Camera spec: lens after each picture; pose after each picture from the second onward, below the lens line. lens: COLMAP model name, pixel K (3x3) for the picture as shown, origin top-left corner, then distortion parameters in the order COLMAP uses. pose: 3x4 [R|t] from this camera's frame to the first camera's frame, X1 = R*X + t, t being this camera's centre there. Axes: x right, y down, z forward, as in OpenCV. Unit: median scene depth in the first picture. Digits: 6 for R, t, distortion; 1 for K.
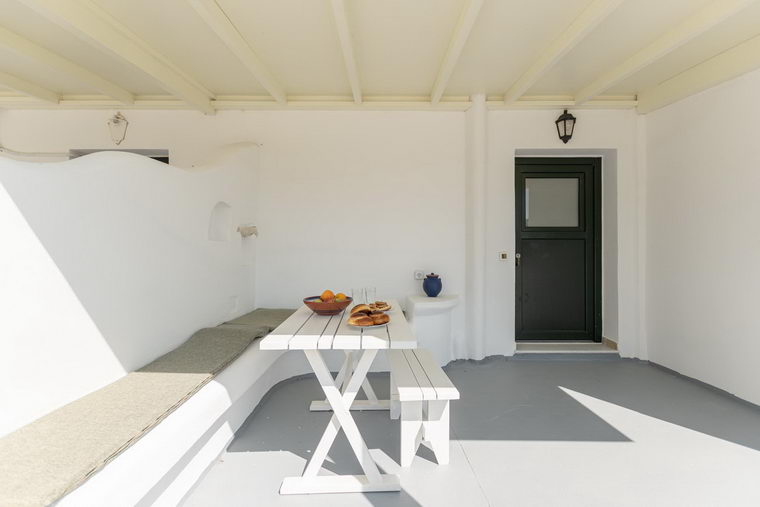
lens RADIAL K [[357.2, 0, 378.6], [0, 357.2, 250.4], [0, 0, 1]] dist [-0.002783, 0.000174]
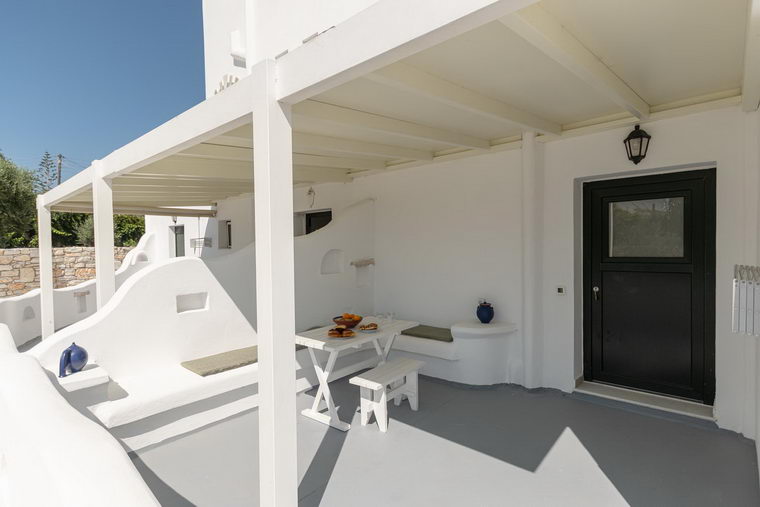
lens RADIAL K [[396.1, 0, 379.6], [0, 396.1, 257.3], [0, 0, 1]] dist [0.001861, -0.000487]
pose [[0.742006, 0.005674, -0.670370, 0.716014], [0.014351, 0.999601, 0.024345, -0.108619], [0.670240, -0.027685, 0.741628, -0.139961]]
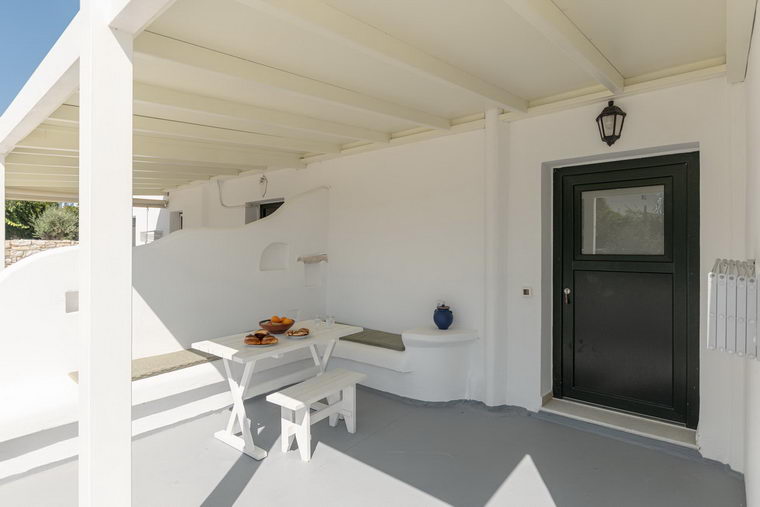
lens RADIAL K [[410.3, 0, 381.1], [0, 410.3, 248.8], [0, 0, 1]] dist [-0.009253, 0.000450]
pose [[0.758780, 0.001678, -0.651345, 0.725907], [-0.001502, 0.999999, 0.000826, -0.086487], [0.651345, 0.000352, 0.758781, 0.040817]]
